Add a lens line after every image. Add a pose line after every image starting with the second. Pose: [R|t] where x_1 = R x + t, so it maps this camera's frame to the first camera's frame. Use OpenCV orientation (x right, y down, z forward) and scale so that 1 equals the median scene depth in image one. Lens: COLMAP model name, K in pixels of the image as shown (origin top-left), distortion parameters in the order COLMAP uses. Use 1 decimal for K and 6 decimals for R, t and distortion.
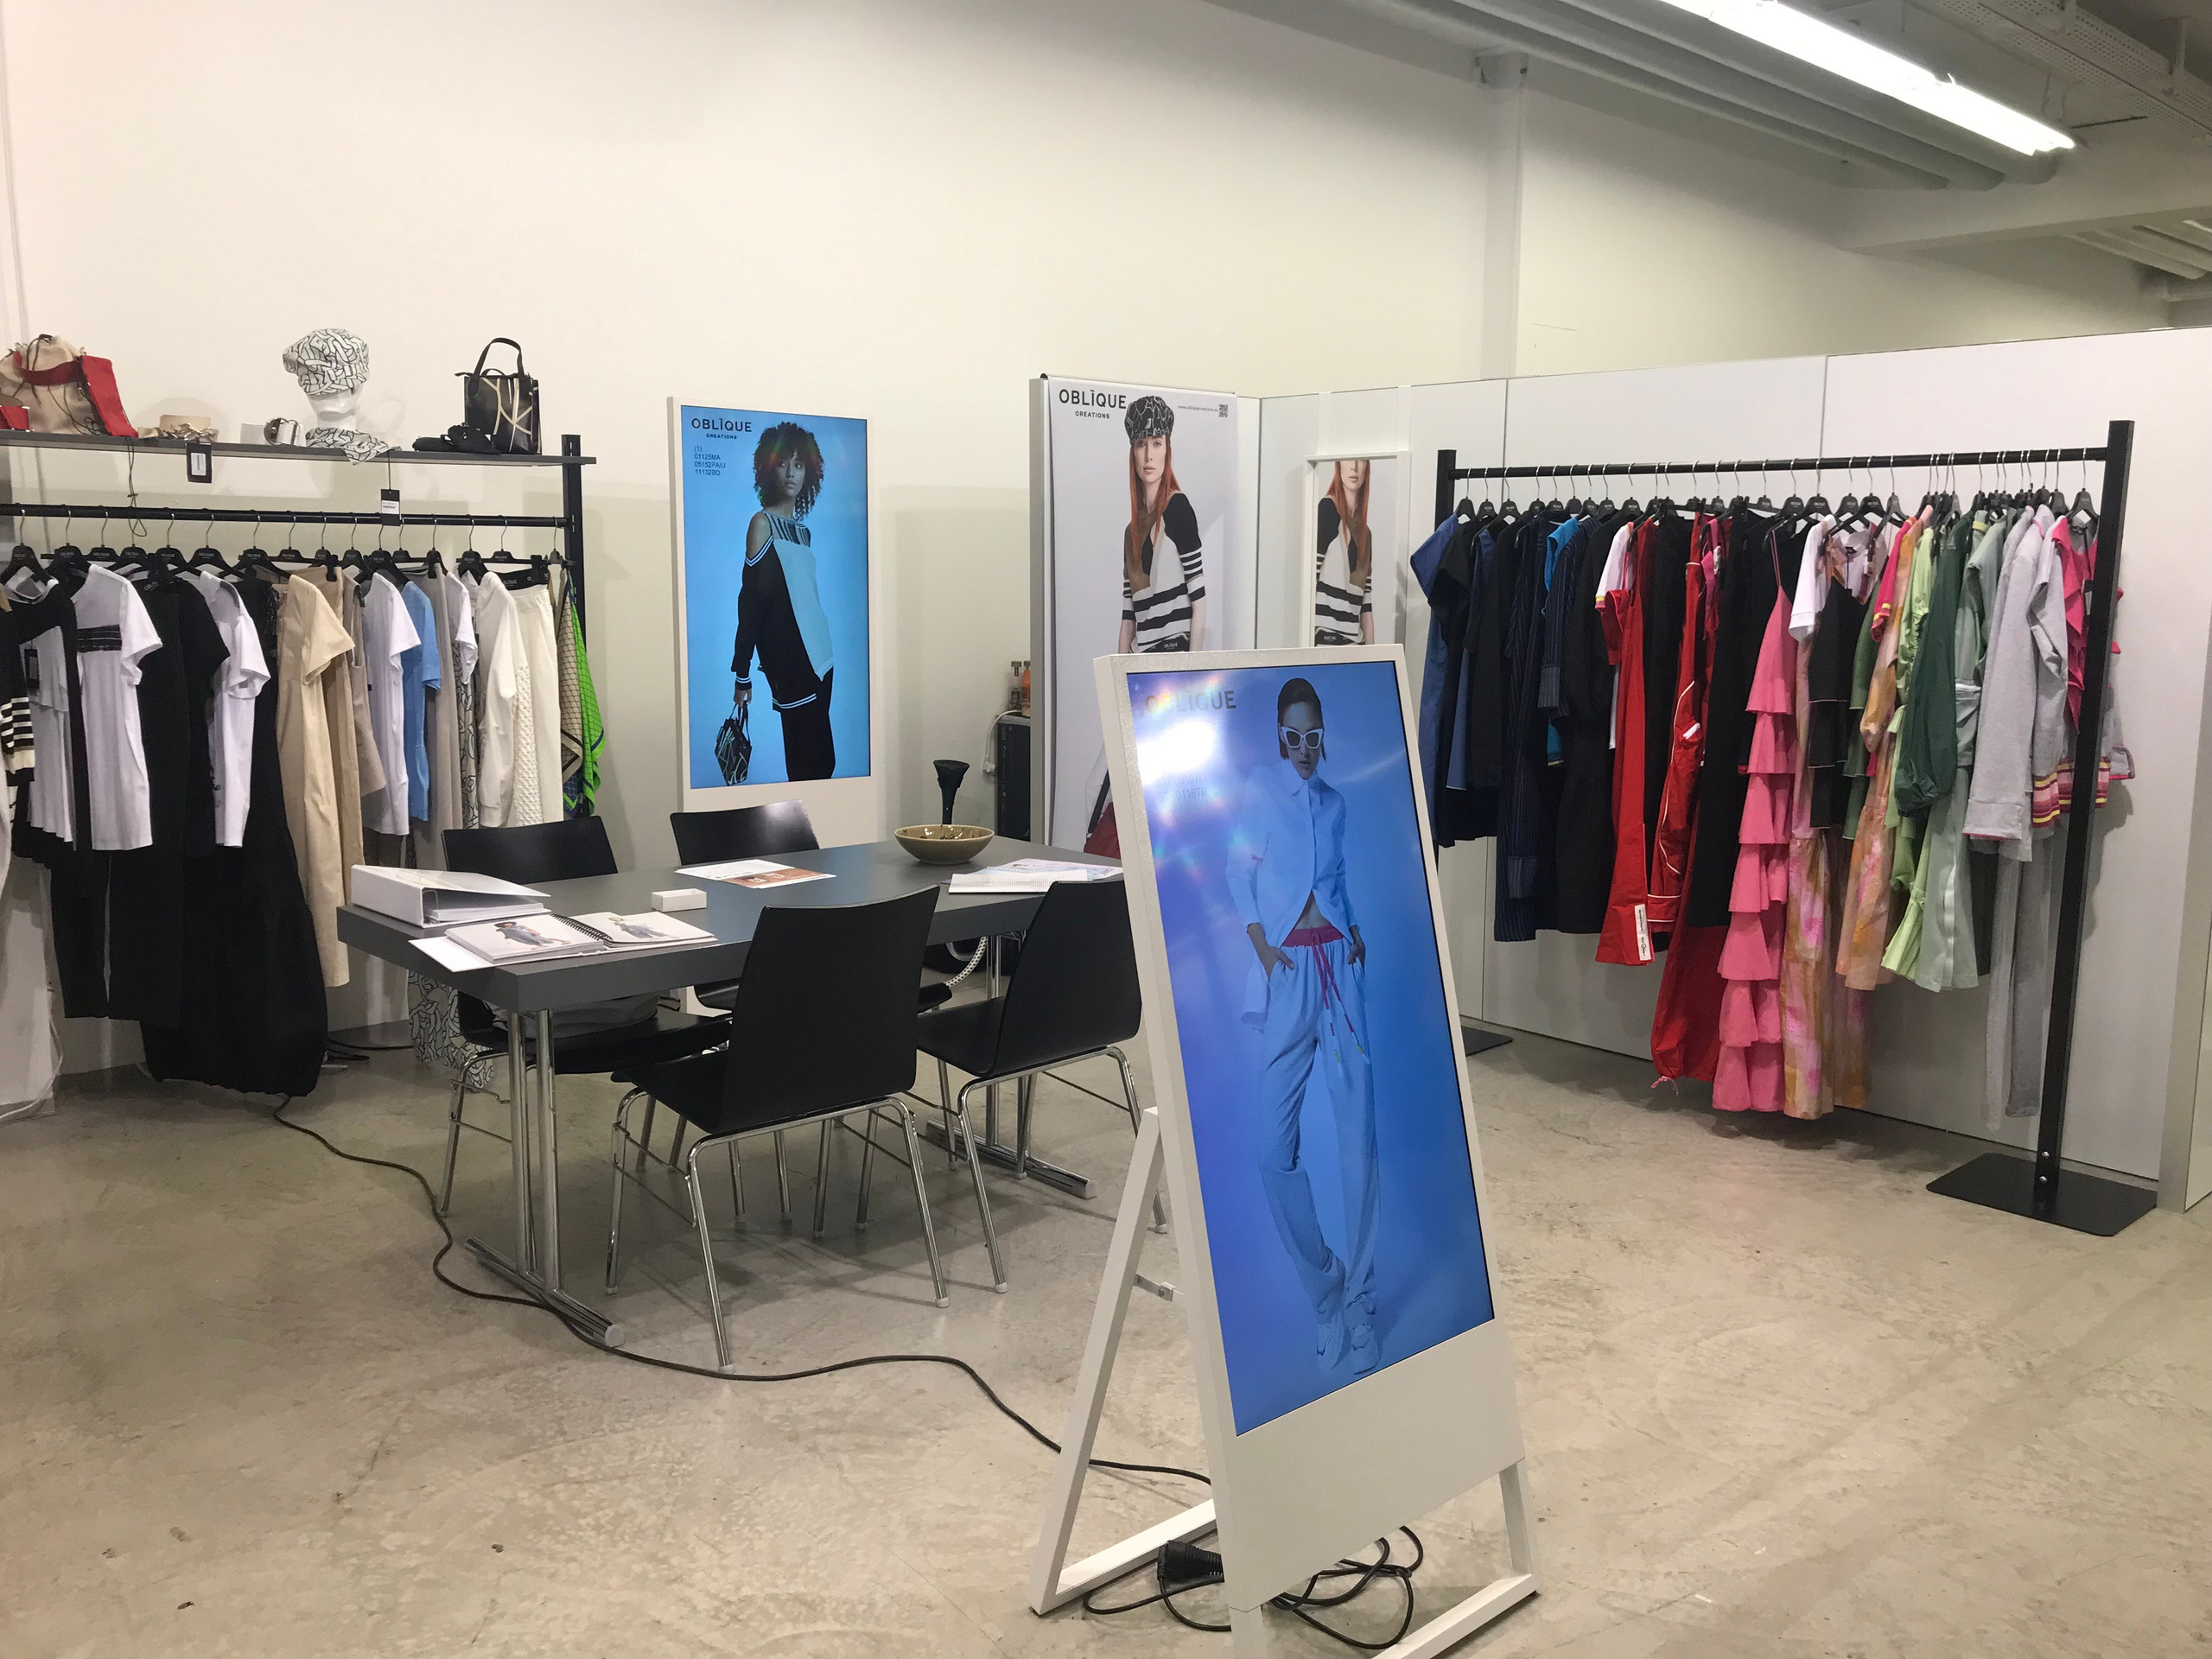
lens RADIAL K [[1804.7, 0, 1097.2], [0, 1804.7, 822.8], [0, 0, 1]] dist [0.044187, -0.061457]
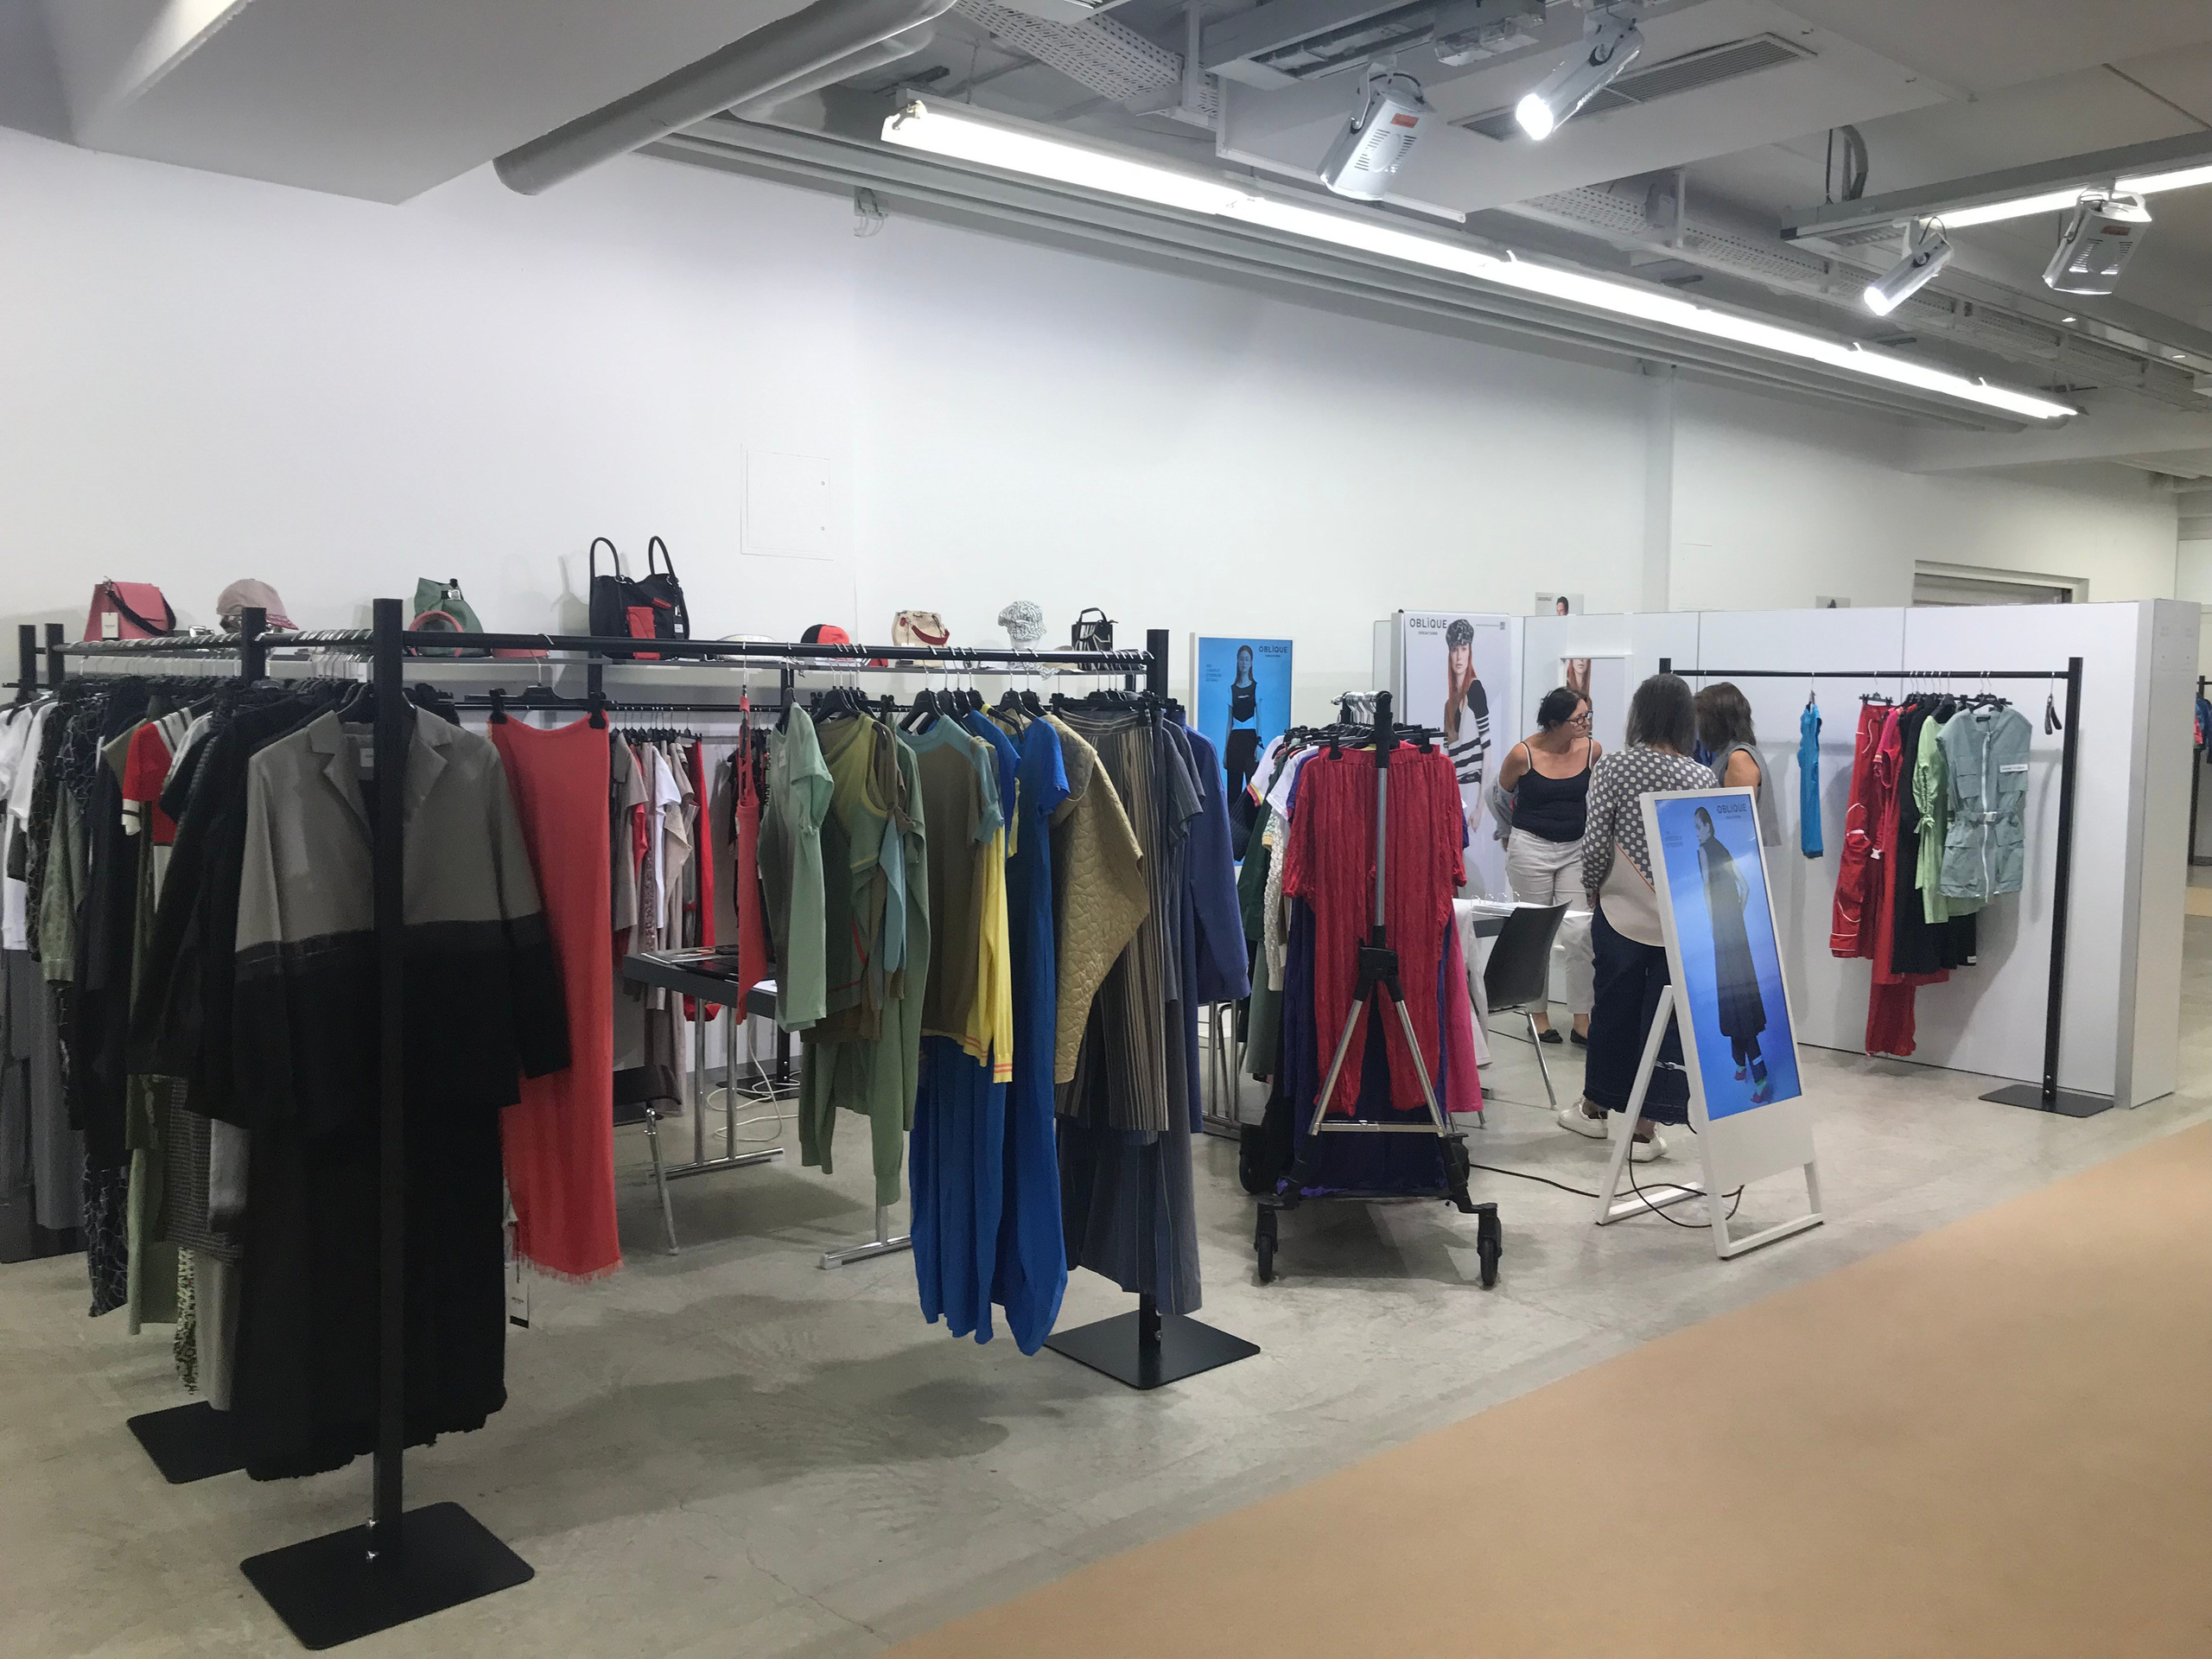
lens RADIAL K [[1804.7, 0, 1098.1], [0, 1804.7, 829.5], [0, 0, 1]] dist [0.044187, -0.061457]
pose [[0.999505, -0.000913, -0.031443, -0.284590], [-0.001002, 0.998148, -0.060832, 0.047739], [0.031440, 0.060833, 0.997653, -0.669294]]
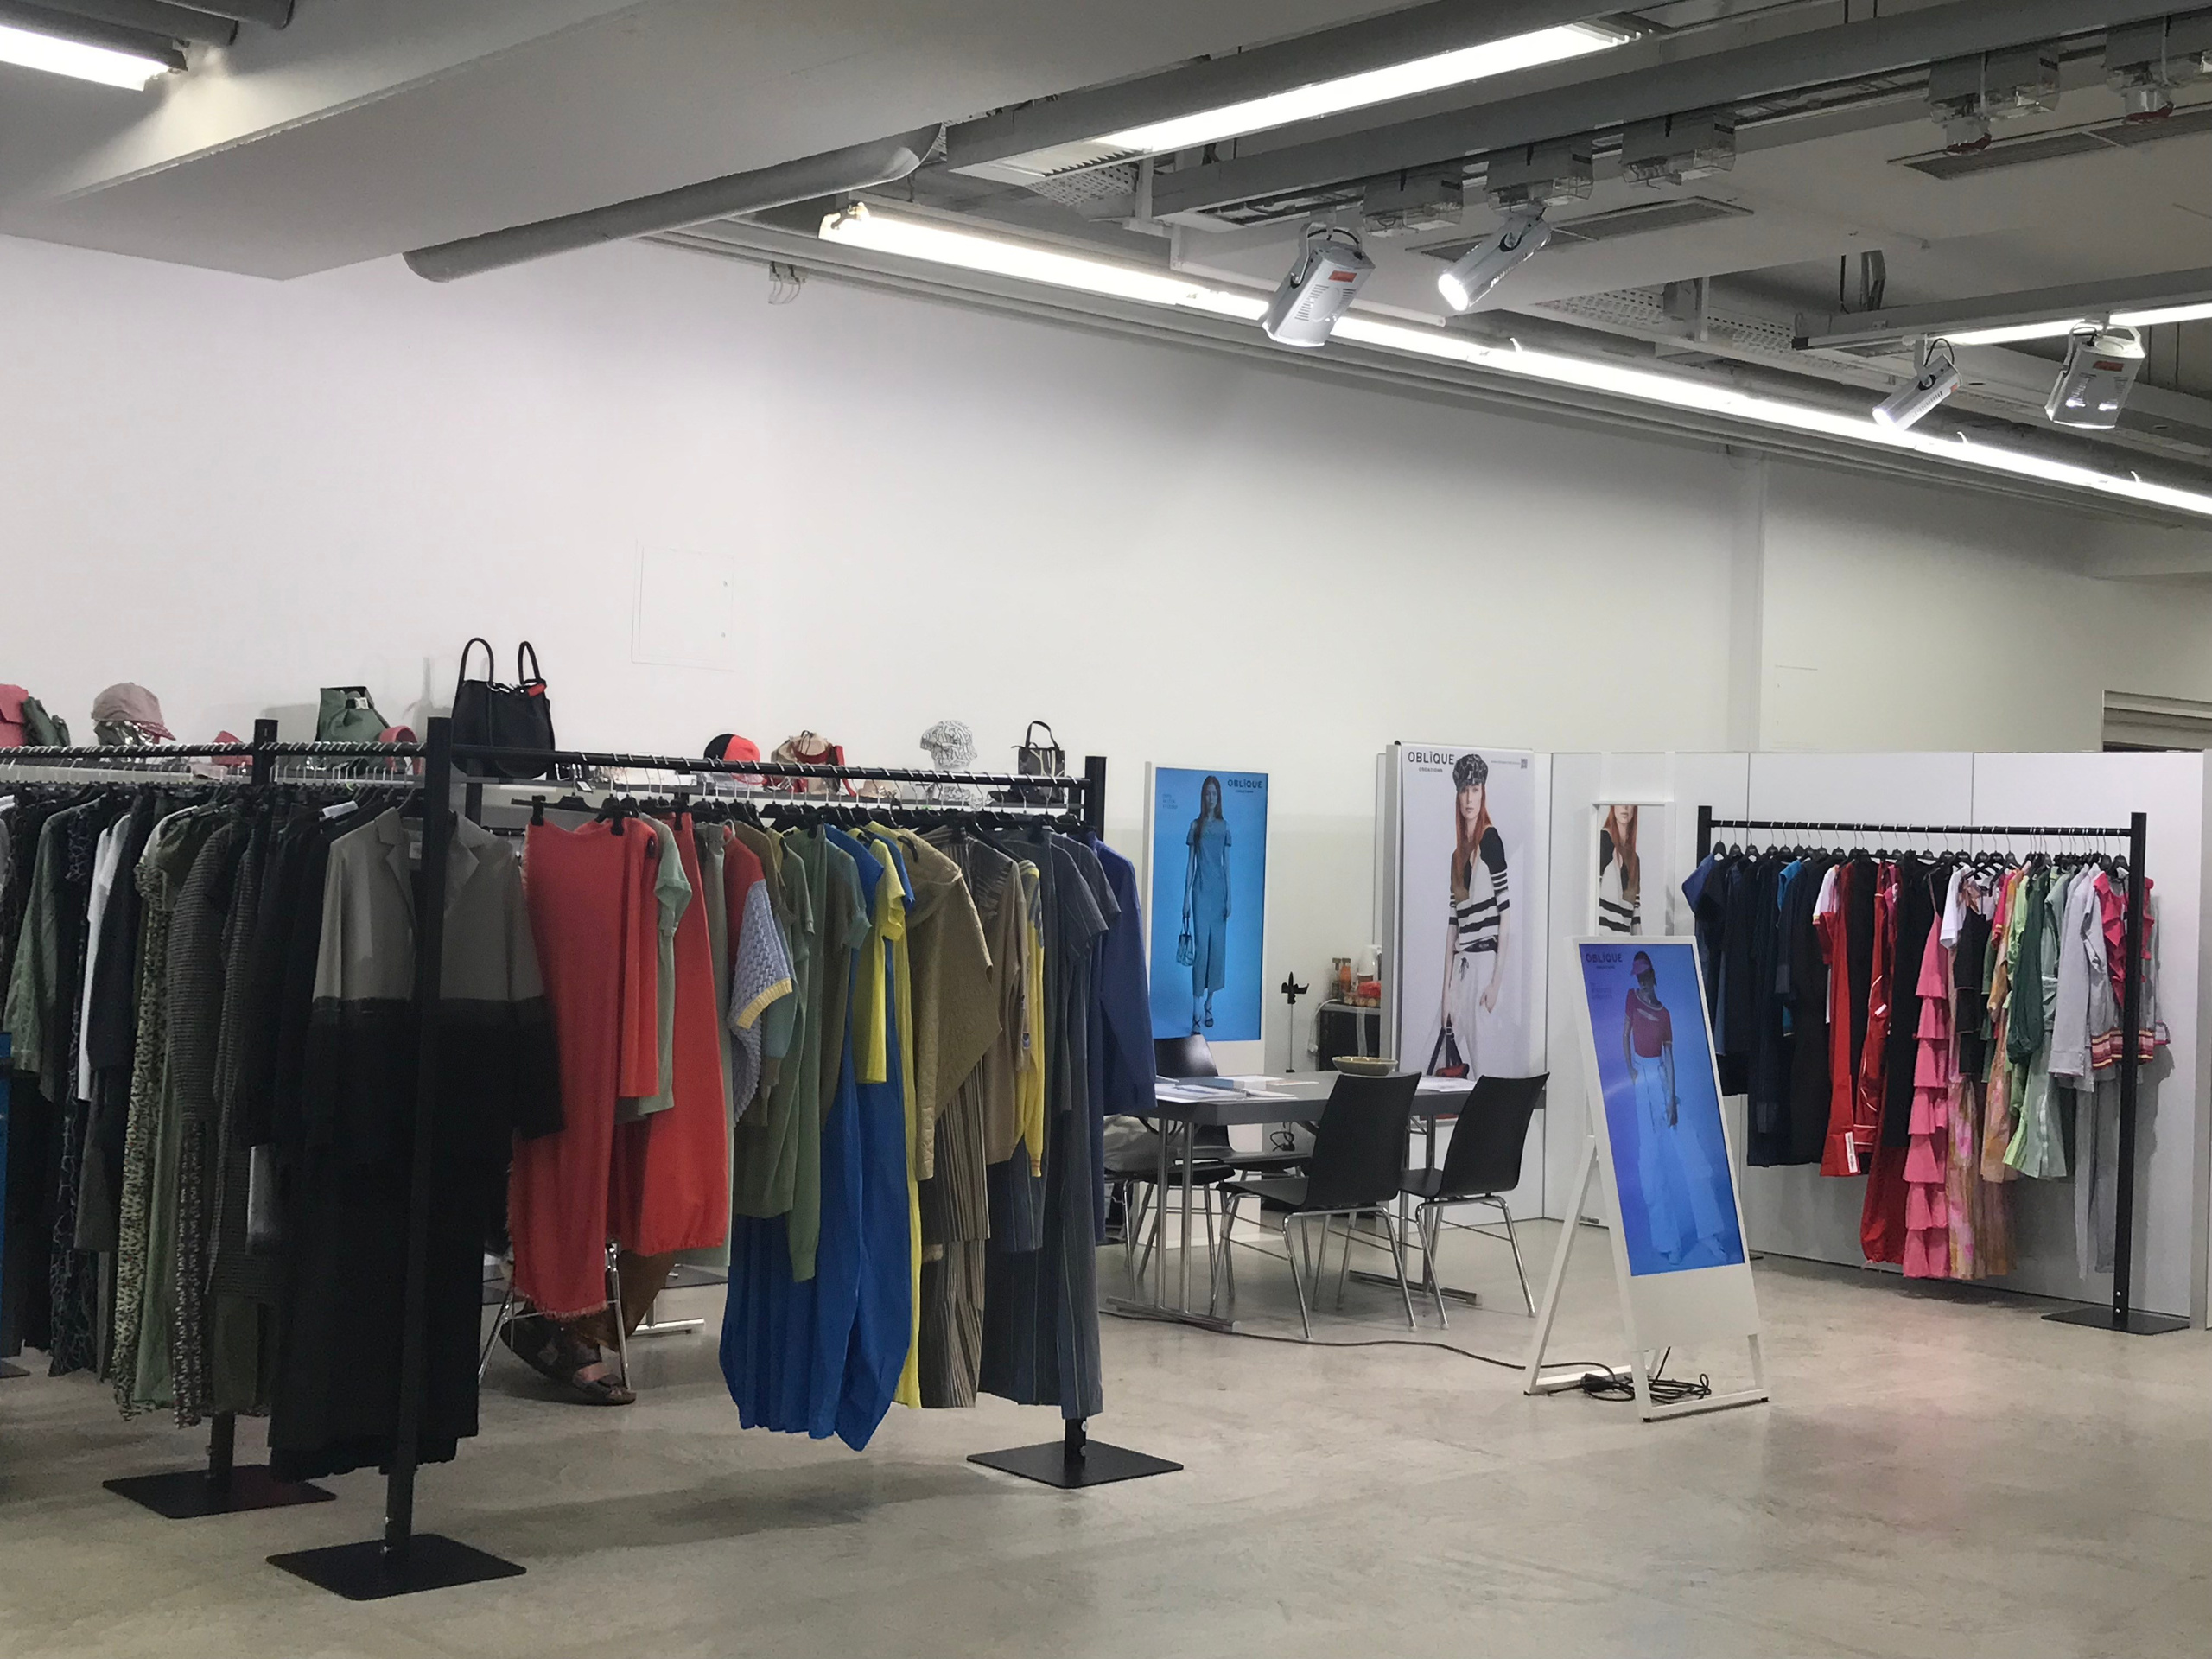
lens RADIAL K [[2873.2, 0, 1064.4], [0, 2873.2, 829.3], [0, 0, 1]] dist [0.052852, 0.000000]
pose [[0.999658, 0.017984, -0.018968, -0.270069], [-0.020562, 0.989081, -0.145934, 0.150085], [0.016137, 0.146274, 0.989112, -1.254157]]
